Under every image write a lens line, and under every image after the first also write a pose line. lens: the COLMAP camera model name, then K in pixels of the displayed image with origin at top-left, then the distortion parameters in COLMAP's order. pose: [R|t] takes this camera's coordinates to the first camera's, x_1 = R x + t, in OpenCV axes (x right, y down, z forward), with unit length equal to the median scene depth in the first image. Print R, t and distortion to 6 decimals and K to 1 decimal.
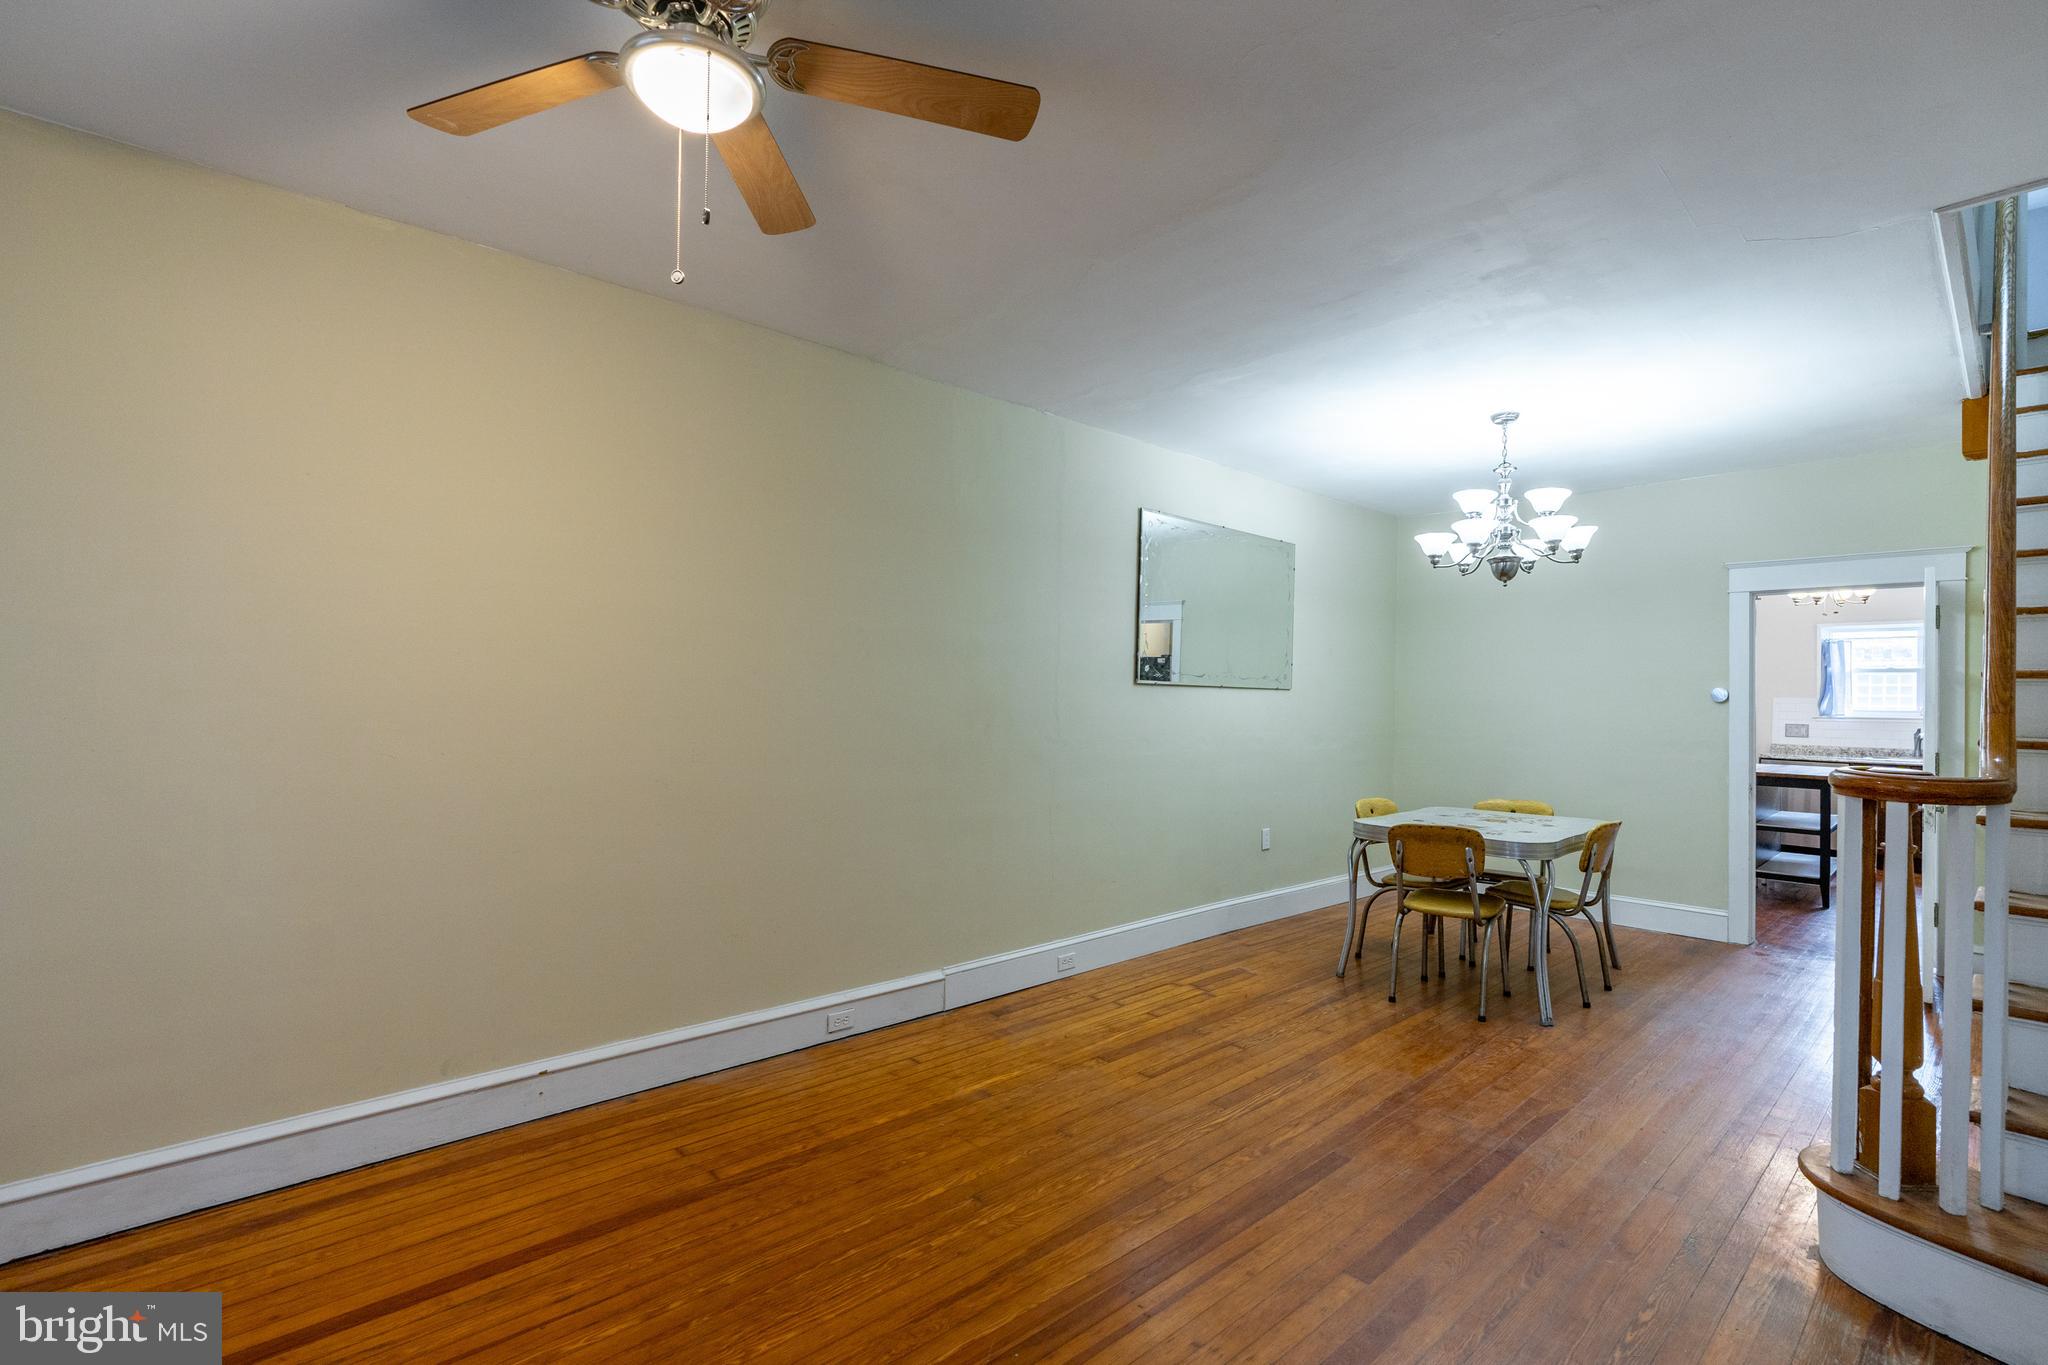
lens RADIAL K [[930.7, 0, 1026.9], [0, 930.7, 697.1], [0, 0, 1]] dist [-0.002596, 0.006436]
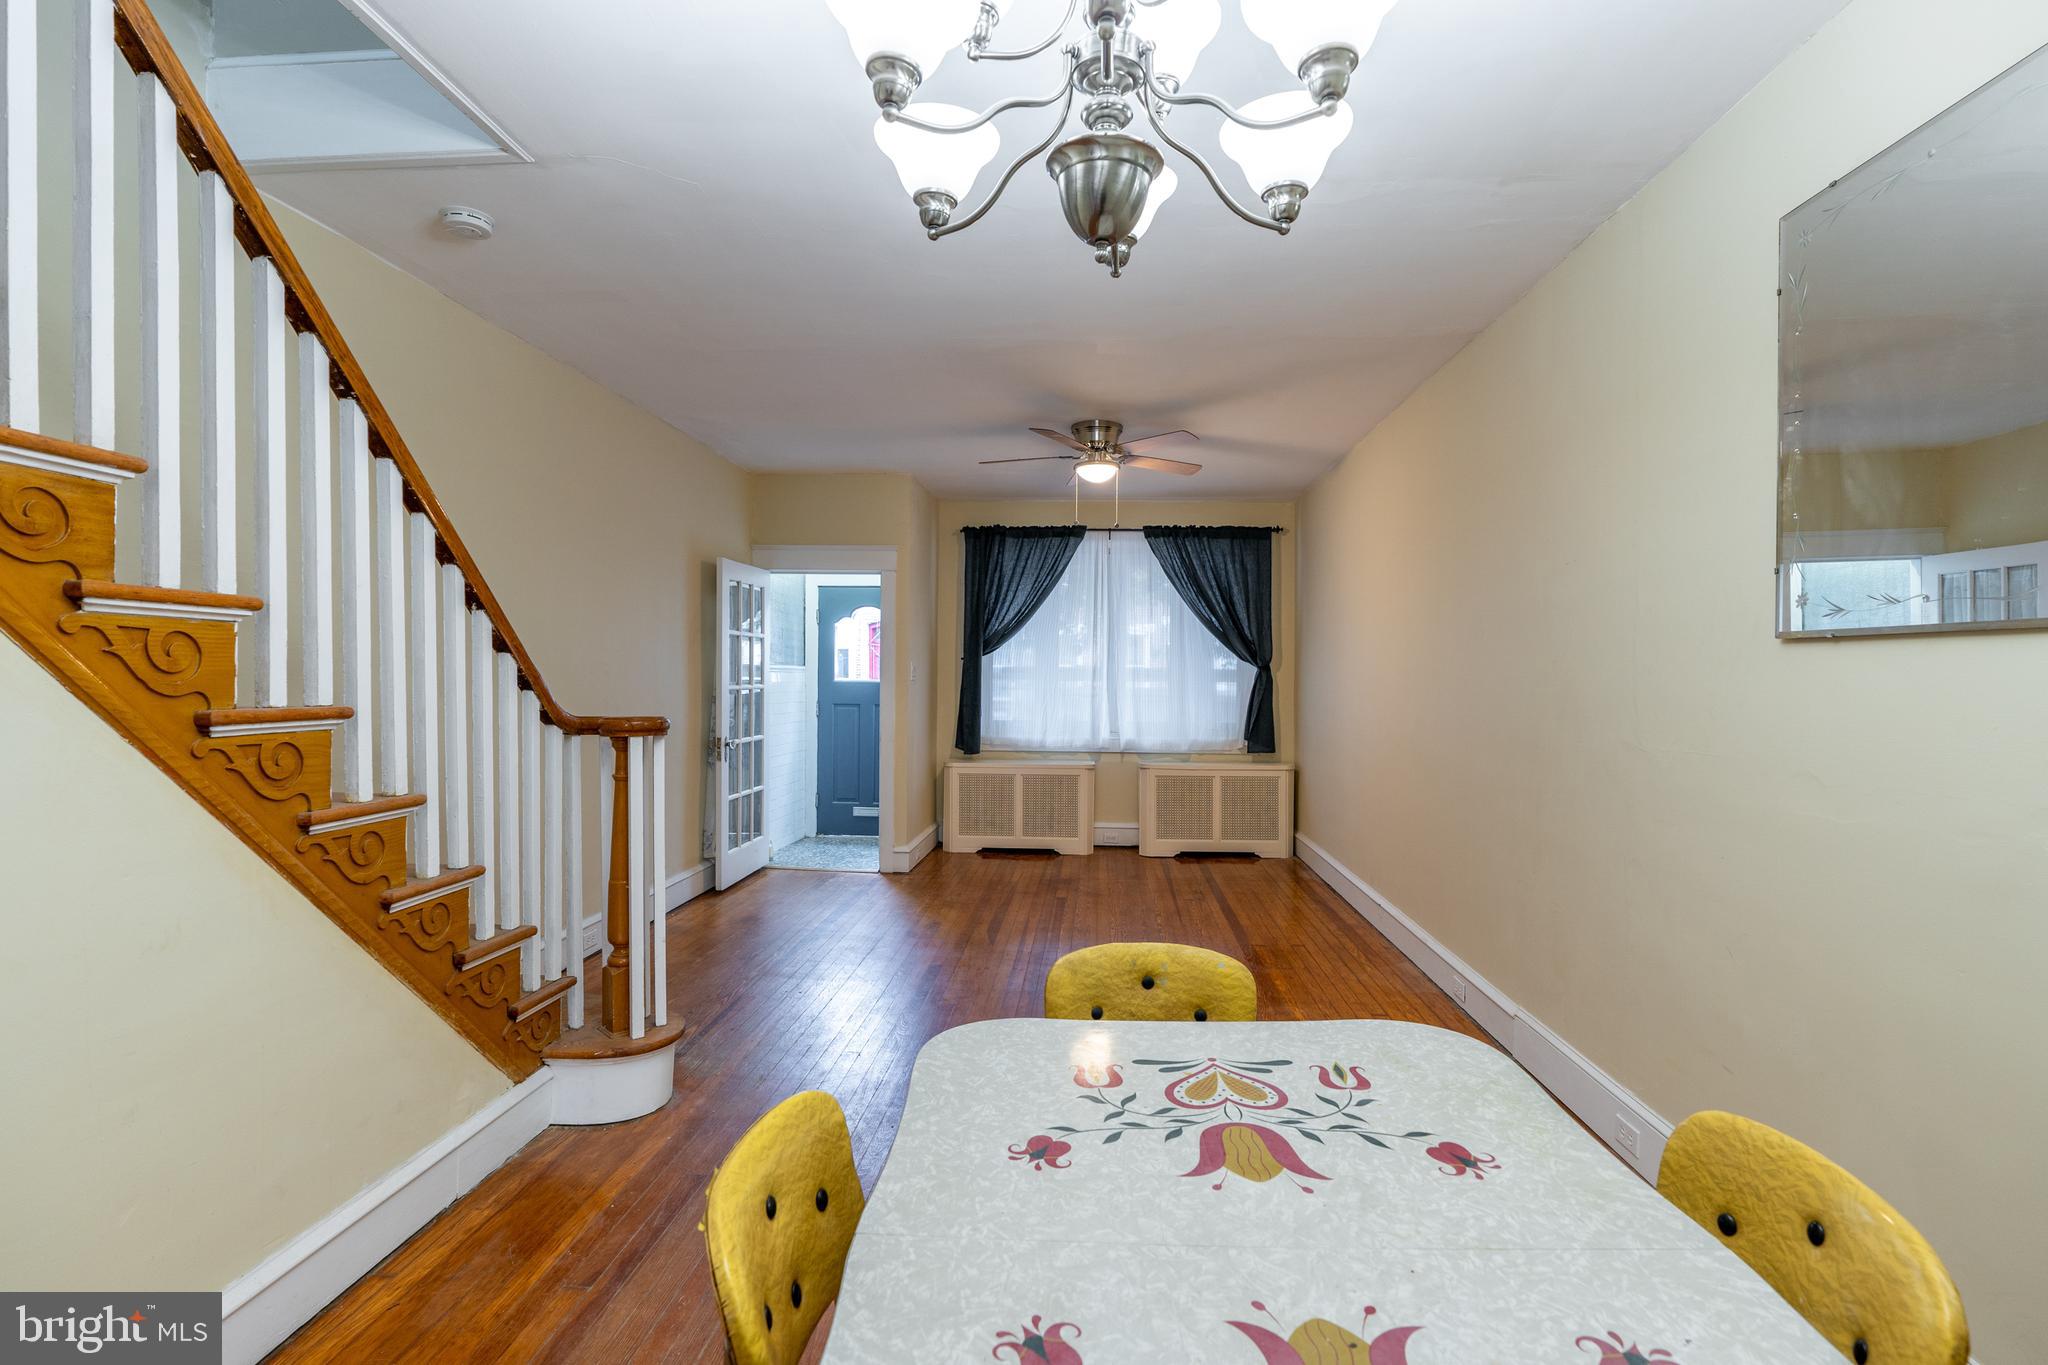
lens RADIAL K [[921.9, 0, 1024.0], [0, 921.9, 679.8], [0, 0, 1]] dist [-0.006189, 0.001802]
pose [[-0.729639, -0.013928, -0.683690, 0.734776], [-0.016087, 0.999865, -0.003201, 0.011289], [0.683643, 0.008663, -0.729765, 1.203176]]
